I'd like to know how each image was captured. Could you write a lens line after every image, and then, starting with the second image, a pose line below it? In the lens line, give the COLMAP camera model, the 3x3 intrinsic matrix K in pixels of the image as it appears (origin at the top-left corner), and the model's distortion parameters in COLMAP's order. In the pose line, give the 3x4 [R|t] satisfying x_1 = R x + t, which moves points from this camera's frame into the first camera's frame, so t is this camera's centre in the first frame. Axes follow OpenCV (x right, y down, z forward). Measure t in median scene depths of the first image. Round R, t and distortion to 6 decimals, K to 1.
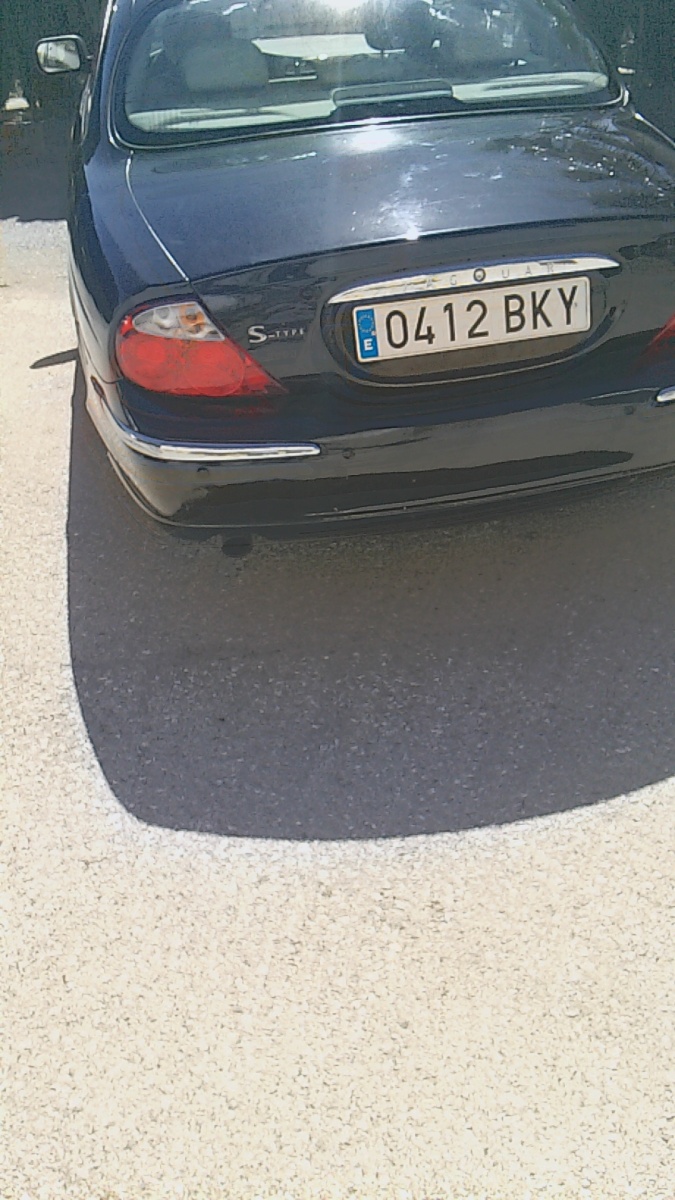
lens RADIAL K [[865.0, 0, 337.5], [0, 865.0, 600.0], [0, 0, 1]] dist [0.098276, -0.173410]
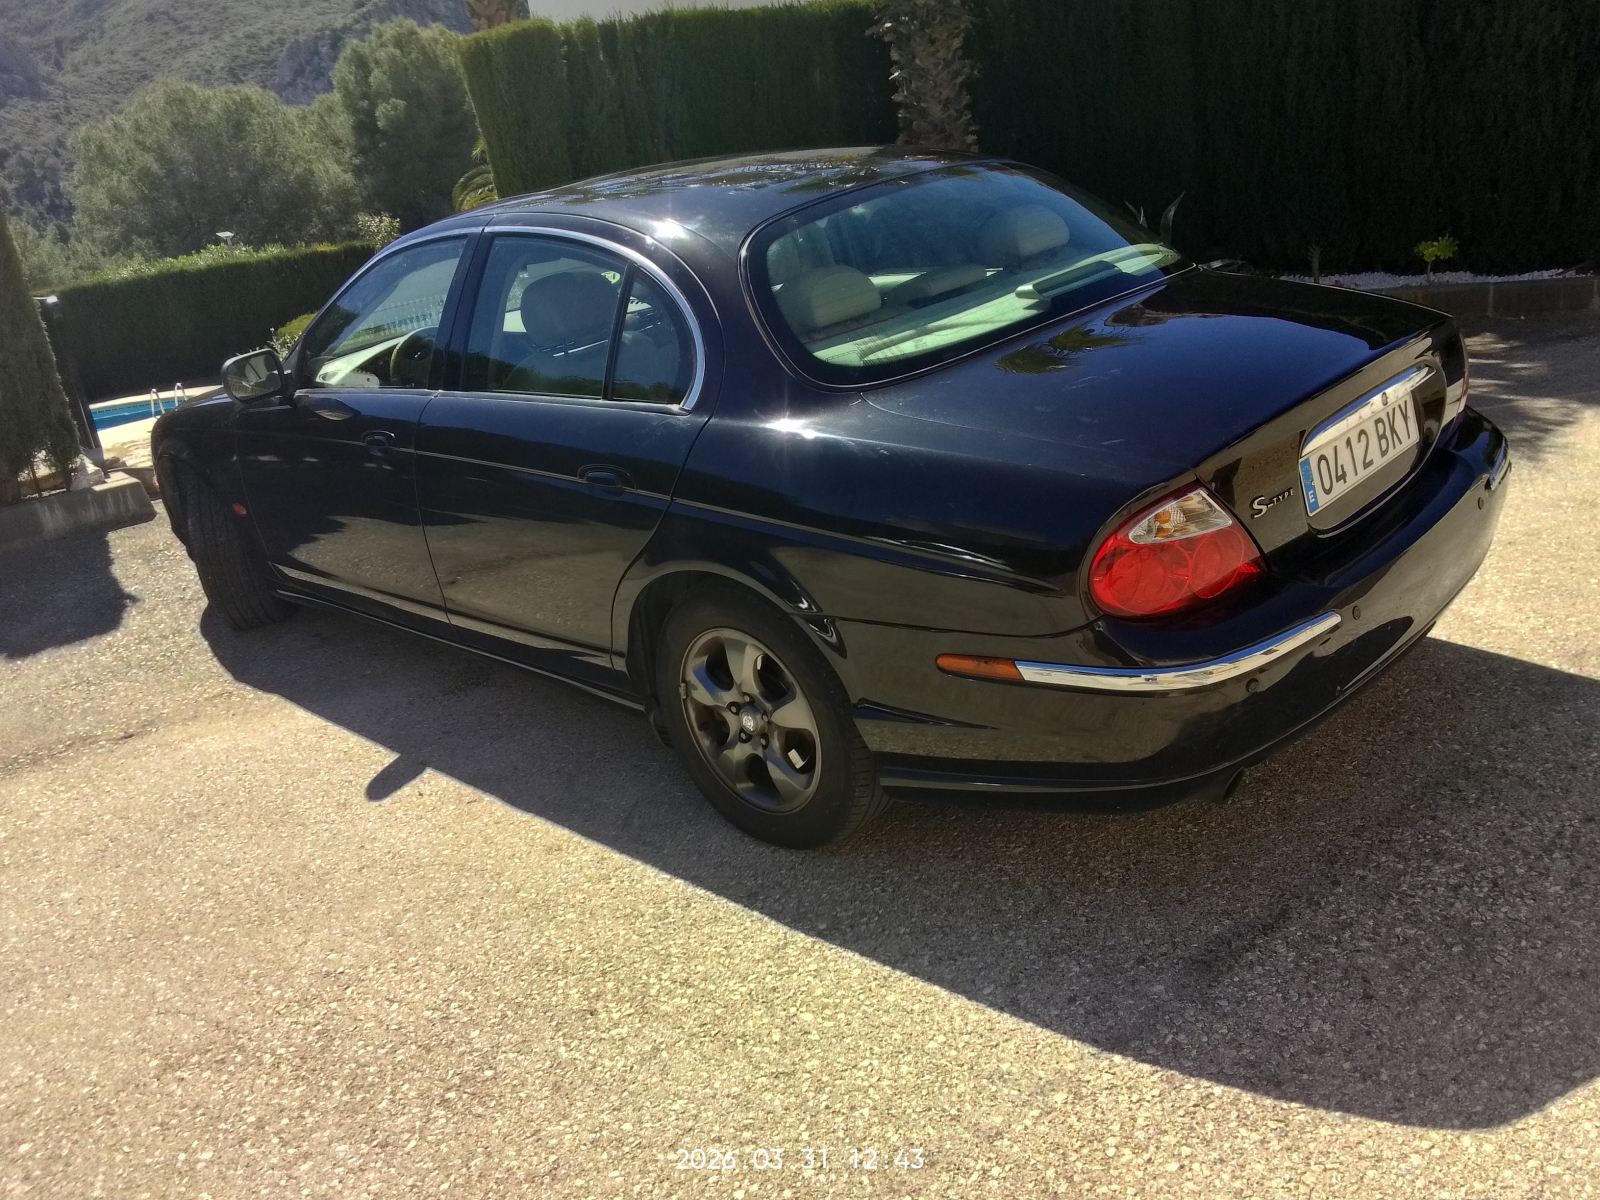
lens RADIAL K [[1205.0, 0, 864.6], [0, 1205.0, 601.1], [0, 0, 1]] dist [0.060096, -0.080980]
pose [[0.820344, -0.271366, 0.503385, -0.980502], [0.422023, 0.881289, -0.212665, -0.127662], [-0.385918, 0.386899, 0.837482, 0.180871]]
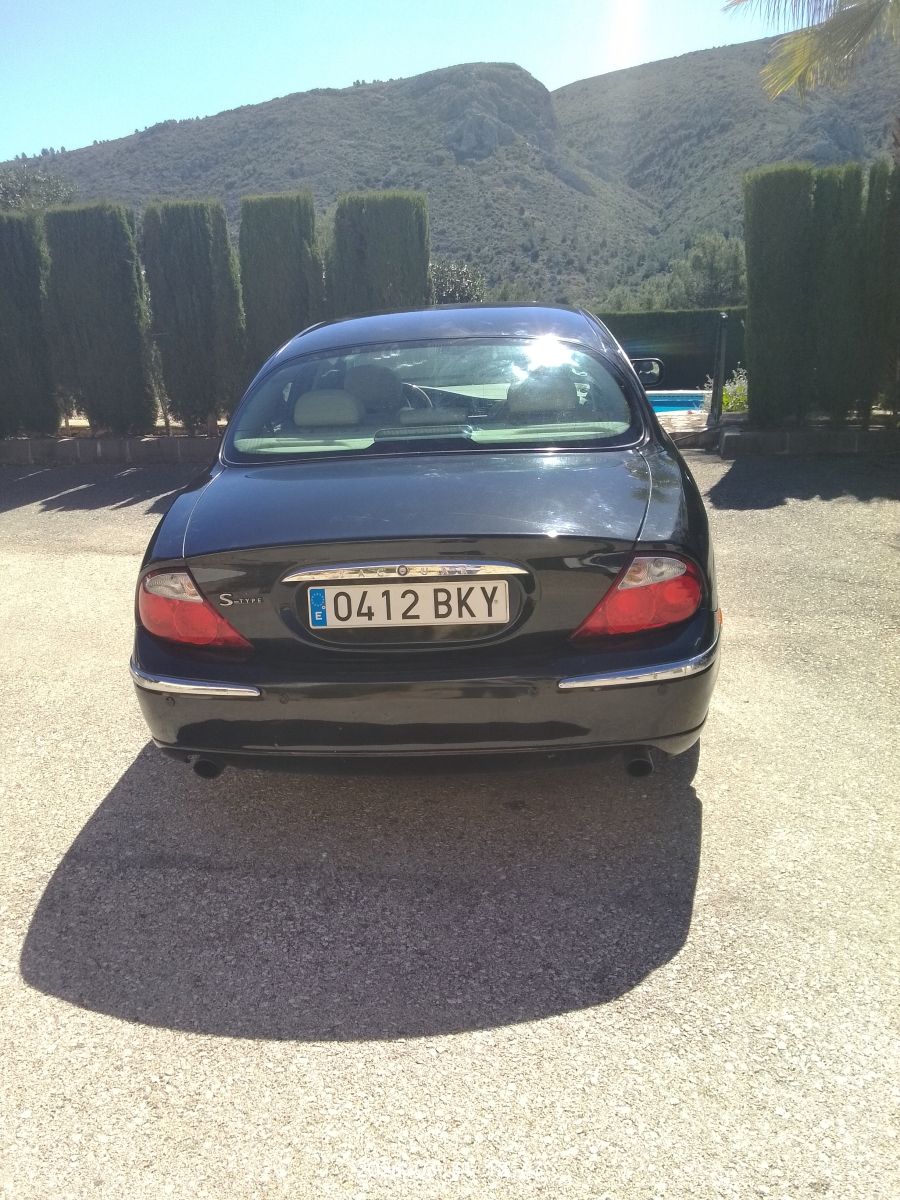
lens RADIAL K [[903.8, 0, 450.9], [0, 903.8, 618.6], [0, 0, 1]] dist [0.060096, -0.080980]
pose [[0.967843, 0.089775, -0.234991, 0.516071], [-0.154876, 0.948766, -0.275419, 0.035672], [0.198226, 0.302957, 0.932161, -0.159895]]
